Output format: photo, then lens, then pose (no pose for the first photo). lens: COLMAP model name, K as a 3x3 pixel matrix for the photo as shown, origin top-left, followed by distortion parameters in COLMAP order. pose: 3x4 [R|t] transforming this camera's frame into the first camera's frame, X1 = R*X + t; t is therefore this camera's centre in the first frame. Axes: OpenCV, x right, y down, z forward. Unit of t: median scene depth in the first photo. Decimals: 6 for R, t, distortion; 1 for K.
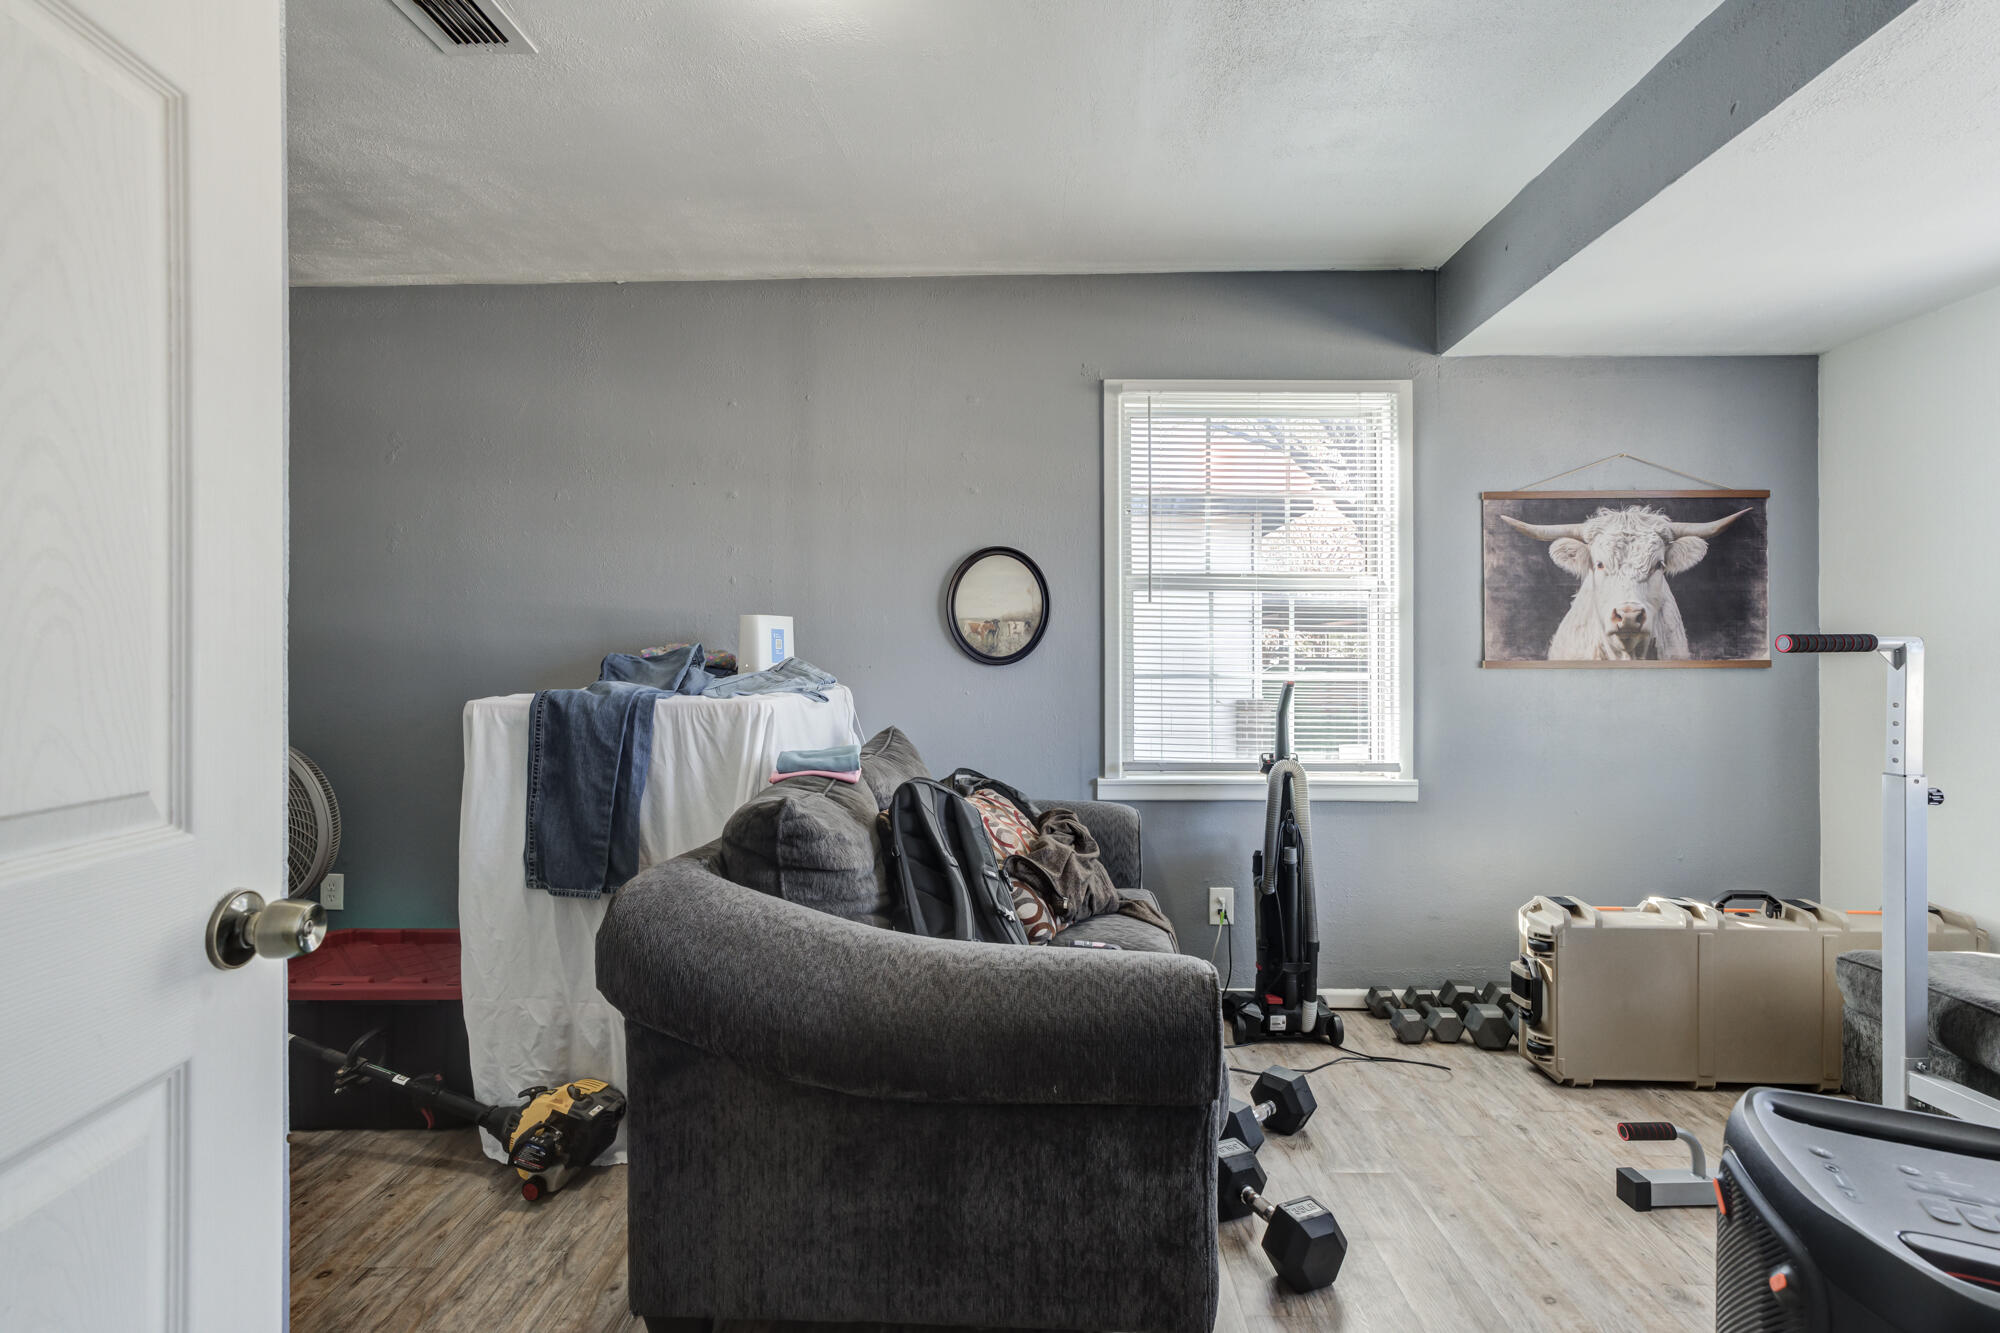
lens RADIAL K [[917.7, 0, 992.2], [0, 917.7, 659.6], [0, 0, 1]] dist [-0.017523, 0.017371]
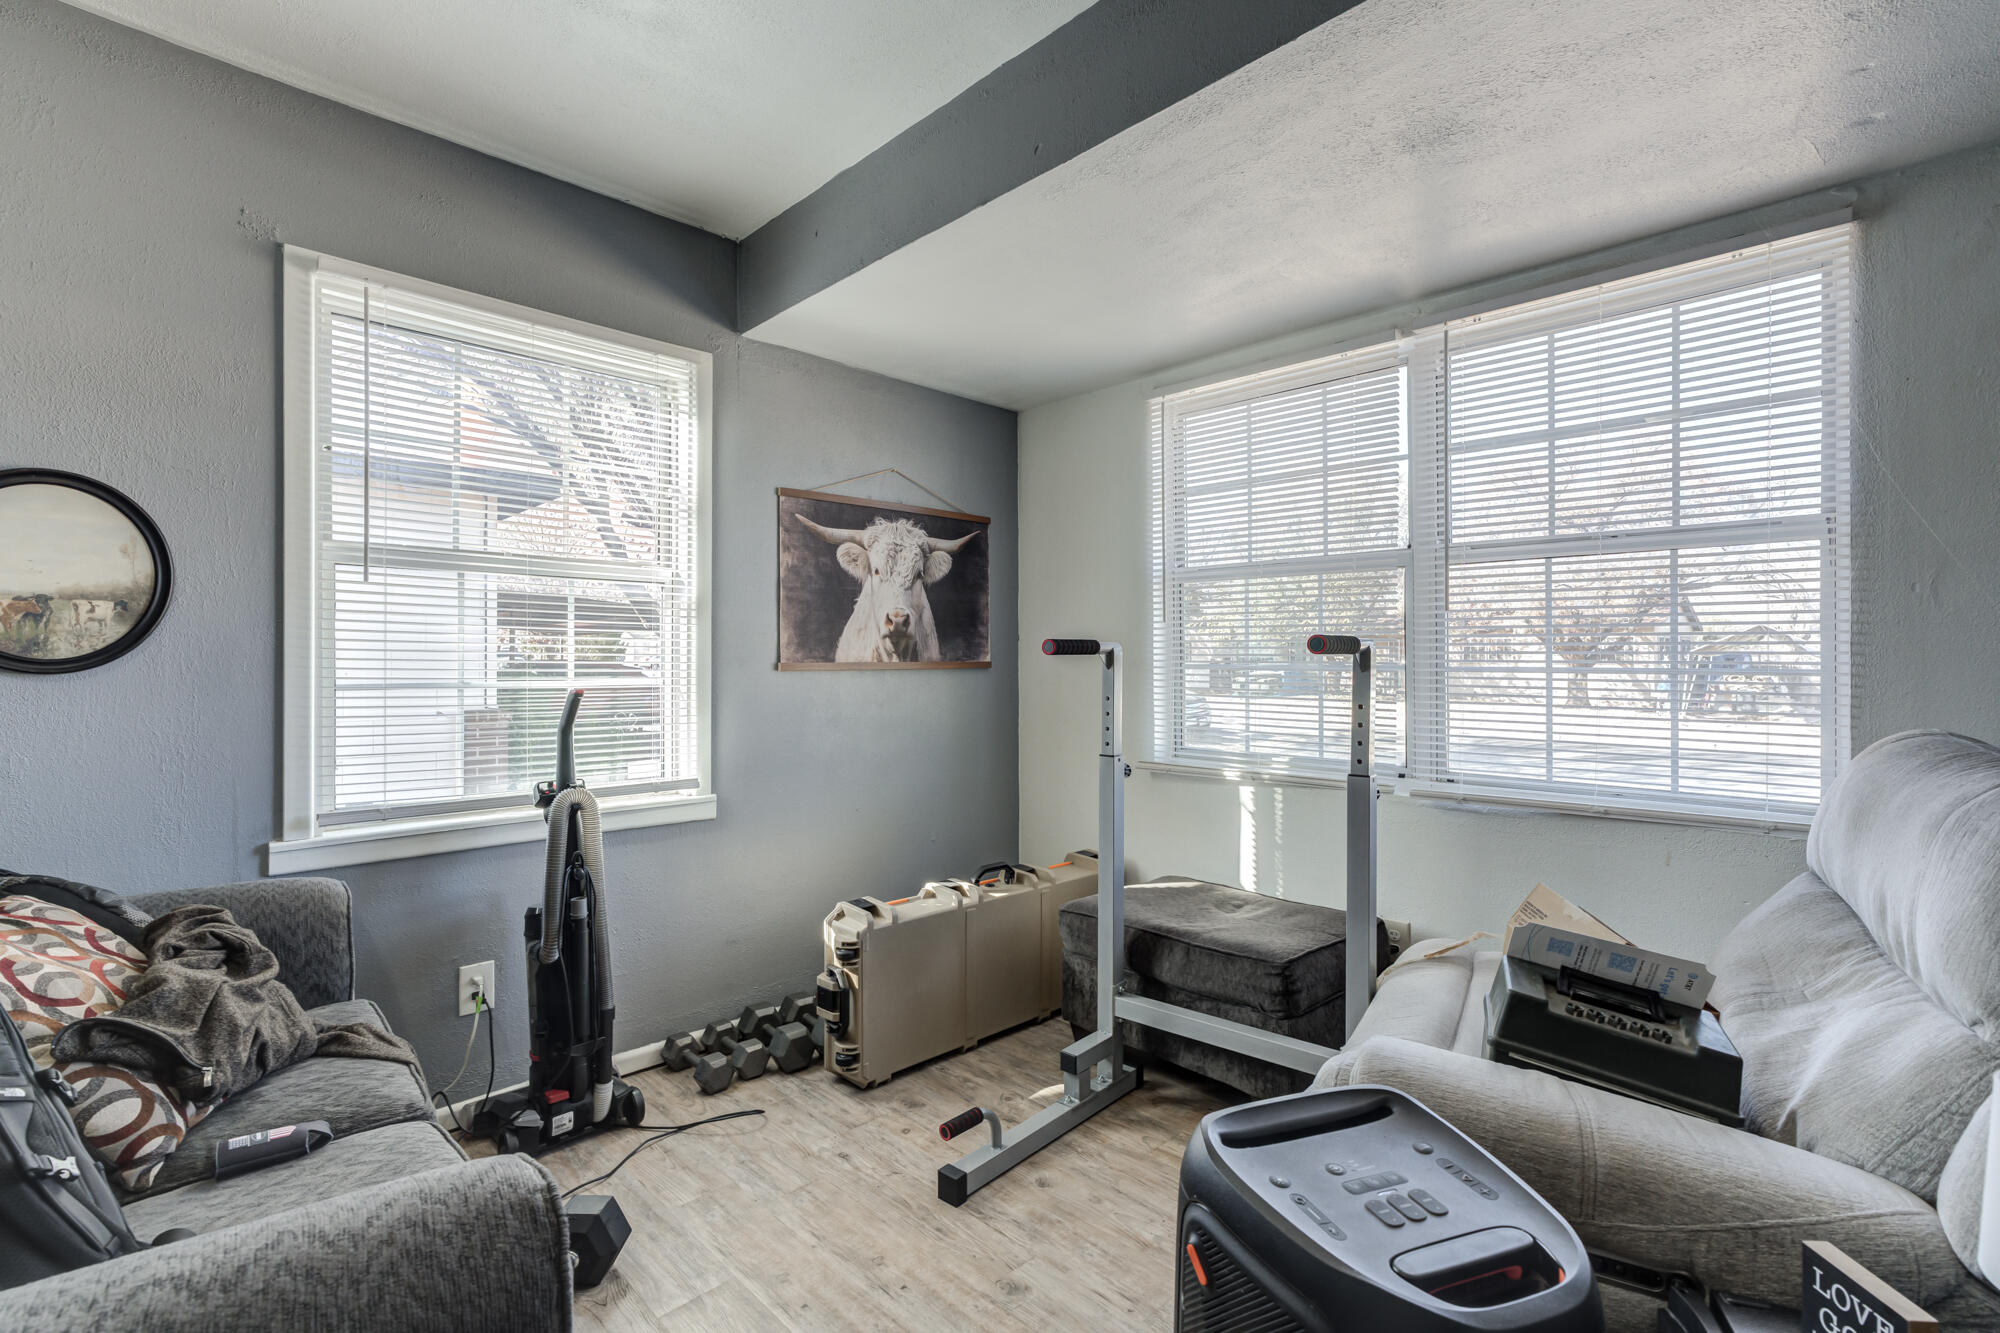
lens RADIAL K [[924.7, 0, 1010.7], [0, 924.7, 654.5], [0, 0, 1]] dist [-0.021247, 0.017849]
pose [[0.692235, 0.002694, 0.721667, 0.007162], [0.002882, 0.999975, -0.006498, -0.000843], [-0.721666, 0.006578, 0.692210, 0.170691]]
